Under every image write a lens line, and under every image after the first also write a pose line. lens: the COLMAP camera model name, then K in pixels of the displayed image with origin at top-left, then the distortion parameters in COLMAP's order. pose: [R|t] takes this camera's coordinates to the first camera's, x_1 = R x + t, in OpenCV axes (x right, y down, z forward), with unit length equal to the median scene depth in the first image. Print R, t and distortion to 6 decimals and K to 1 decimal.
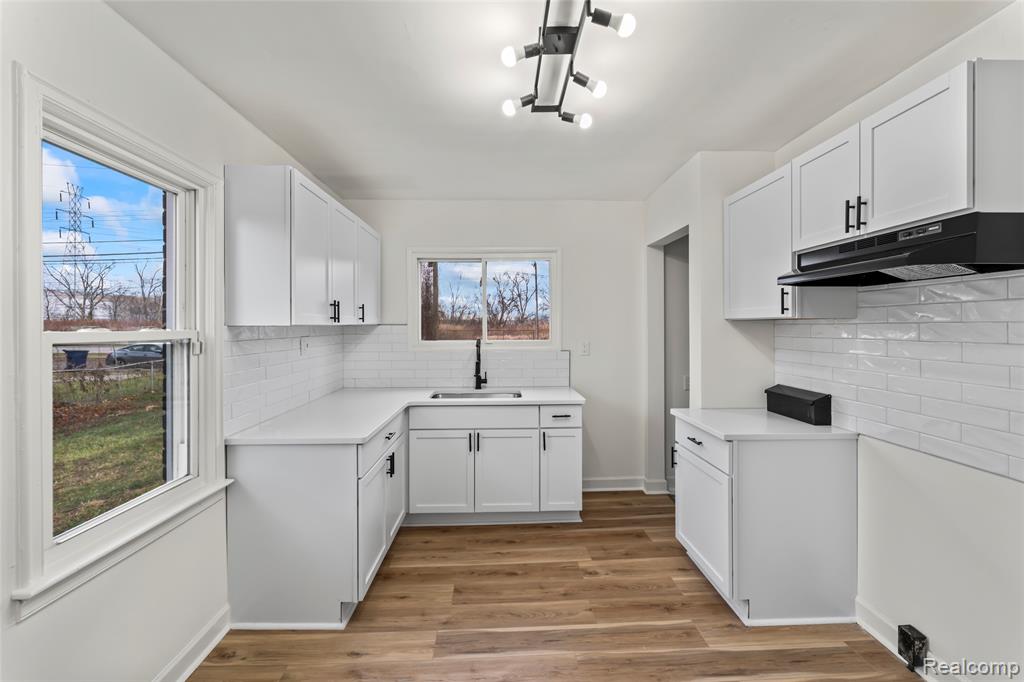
lens RADIAL K [[421.4, 0, 510.9], [0, 421.4, 328.5], [0, 0, 1]] dist [-0.000513, 0.000112]
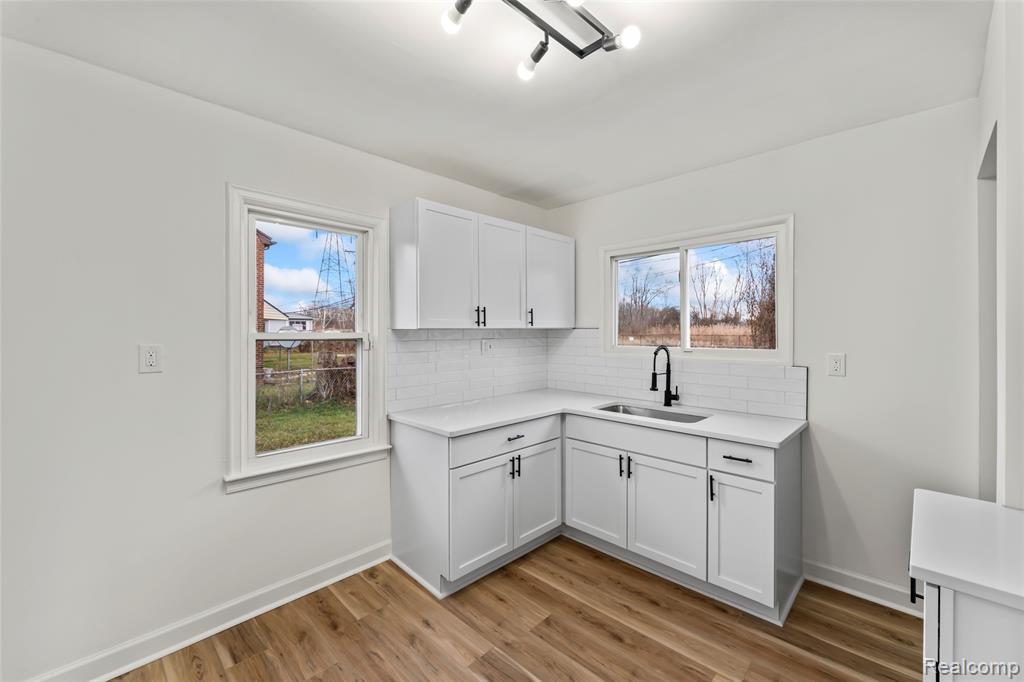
lens RADIAL K [[421.0, 0, 509.1], [0, 421.0, 333.0], [0, 0, 1]] dist [0.000346, 0.000257]
pose [[0.685832, 0.006456, -0.727731, 0.439912], [-0.005848, 0.999977, 0.003360, -0.000662], [0.727736, 0.001951, 0.685854, 0.295045]]
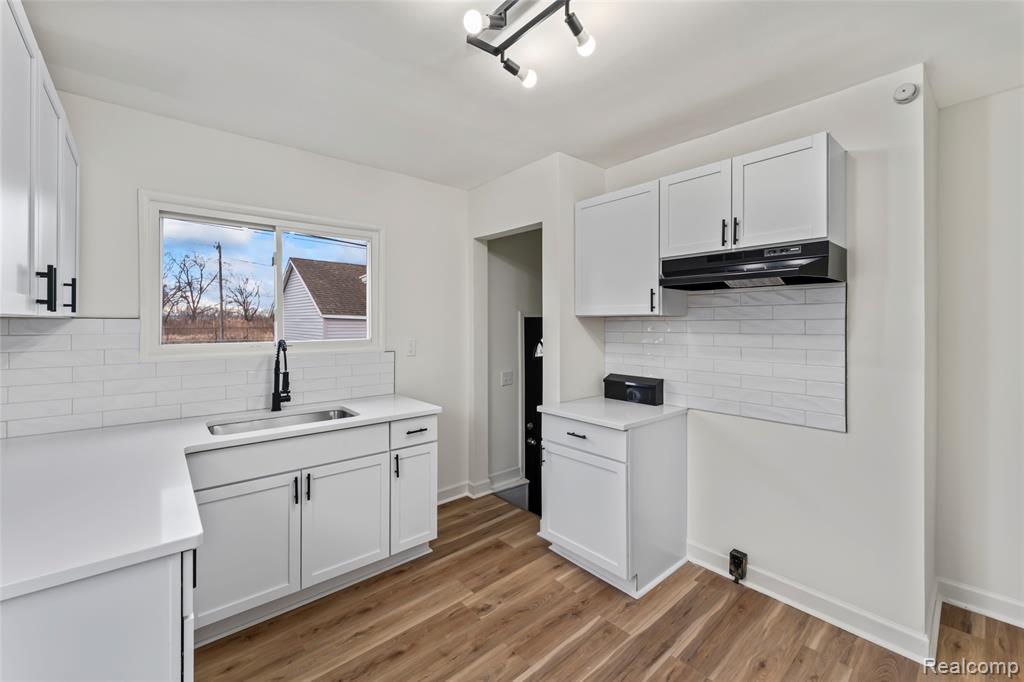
lens RADIAL K [[423.4, 0, 510.9], [0, 423.4, 324.2], [0, 0, 1]] dist [0.001142, 0.000068]
pose [[0.779053, 0.001102, 0.626957, -0.306927], [0.001318, 0.999993, -0.003396, 0.002631], [-0.626957, 0.003472, 0.779046, 0.287998]]
